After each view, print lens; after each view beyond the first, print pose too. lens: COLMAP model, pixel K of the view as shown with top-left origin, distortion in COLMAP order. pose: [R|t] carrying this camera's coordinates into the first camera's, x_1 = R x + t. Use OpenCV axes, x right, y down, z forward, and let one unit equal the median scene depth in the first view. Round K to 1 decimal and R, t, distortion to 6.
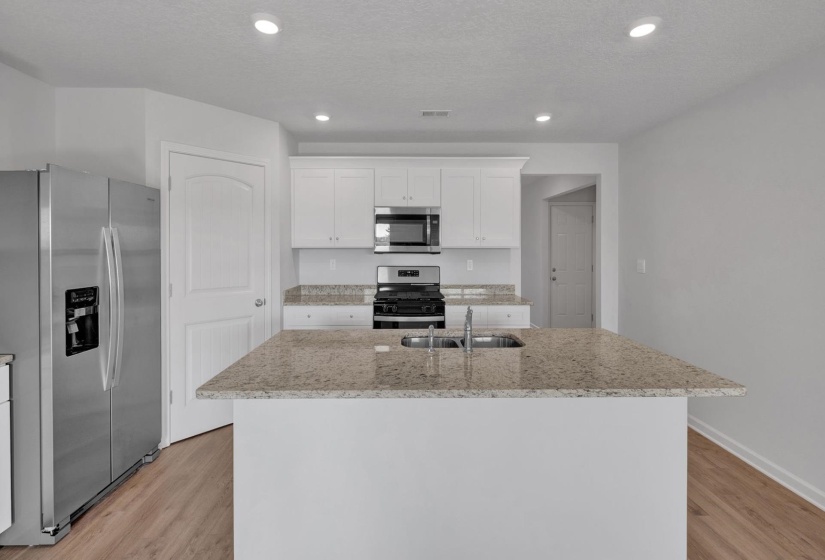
lens RADIAL K [[368.1, 0, 409.3], [0, 368.1, 248.1], [0, 0, 1]] dist [0.005057, 0.000112]
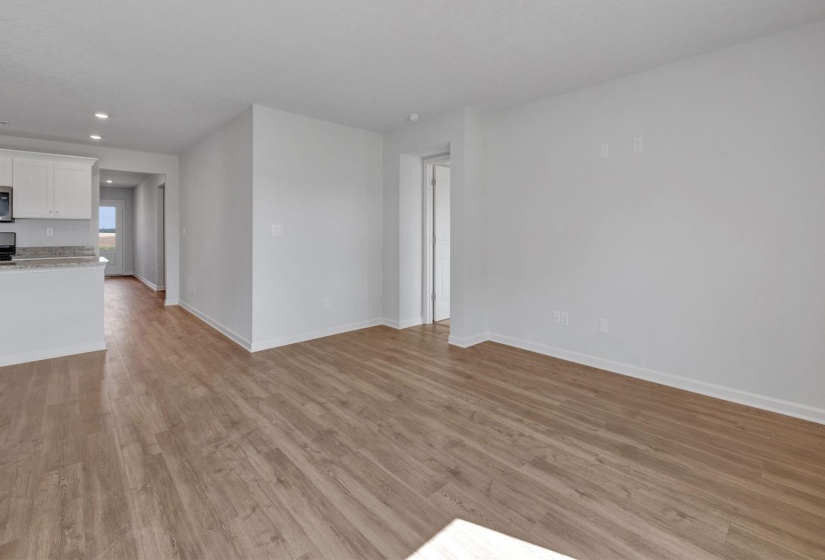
lens RADIAL K [[371.6, 0, 415.1], [0, 371.6, 230.9], [0, 0, 1]] dist [0.007915, -0.005197]
pose [[0.756949, 0.001379, 0.653473, 0.319702], [0.002681, 0.999983, -0.005215, 0.060226], [-0.653469, 0.005699, 0.756932, -1.004172]]
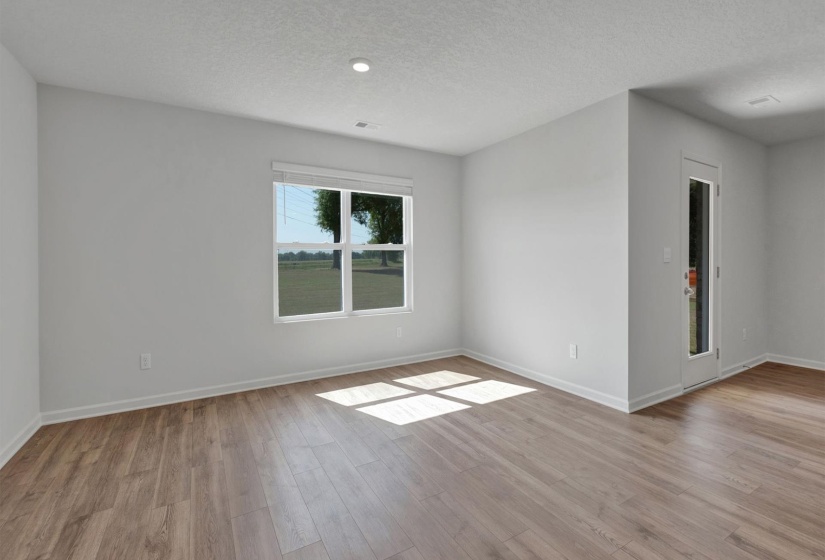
lens RADIAL K [[373.0, 0, 417.6], [0, 373.0, 255.9], [0, 0, 1]] dist [0.011940, -0.004280]
pose [[-0.876101, -0.001437, -0.482125, 0.998140], [0.004667, 0.999923, -0.011461, 0.063252], [0.482105, -0.012290, -0.876027, 0.012205]]
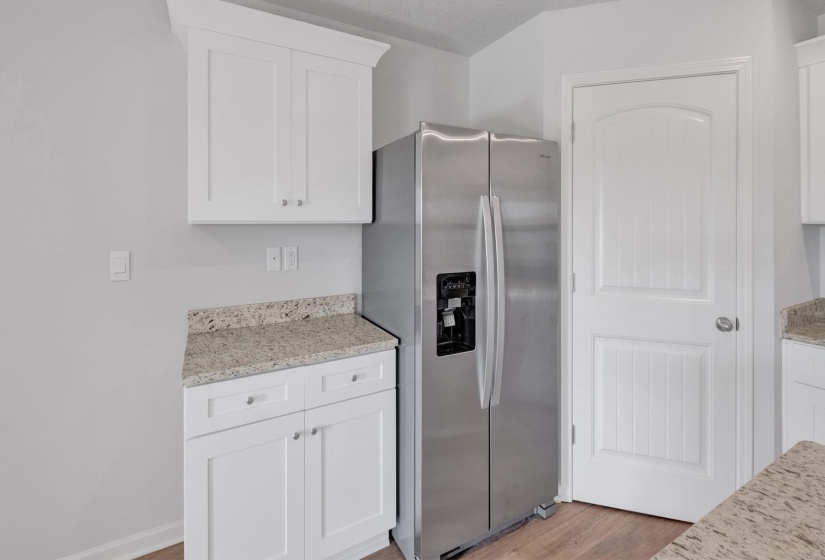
lens RADIAL K [[371.6, 0, 411.2], [0, 371.6, 221.6], [0, 0, 1]] dist [0.007915, -0.005197]
pose [[0.464959, 0.000352, -0.885332, -0.118527], [-0.003363, 0.999993, -0.001368, -0.000499], [0.885326, 0.003614, 0.464957, 0.292759]]
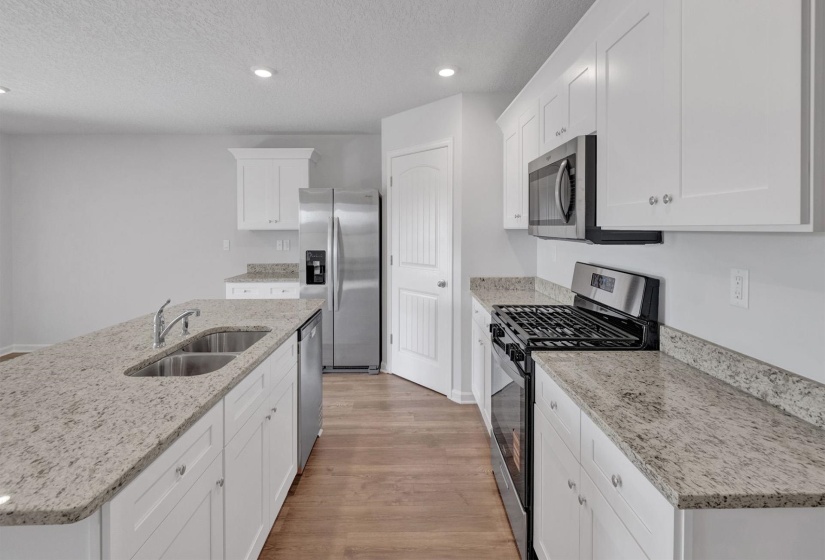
lens RADIAL K [[371.6, 0, 407.5], [0, 371.6, 230.9], [0, 0, 1]] dist [0.007915, -0.005197]
pose [[-0.031330, 0.010278, -0.999456, 0.532953], [0.004332, 0.999939, 0.010147, -0.004706], [0.999500, -0.004011, -0.031372, 0.825218]]
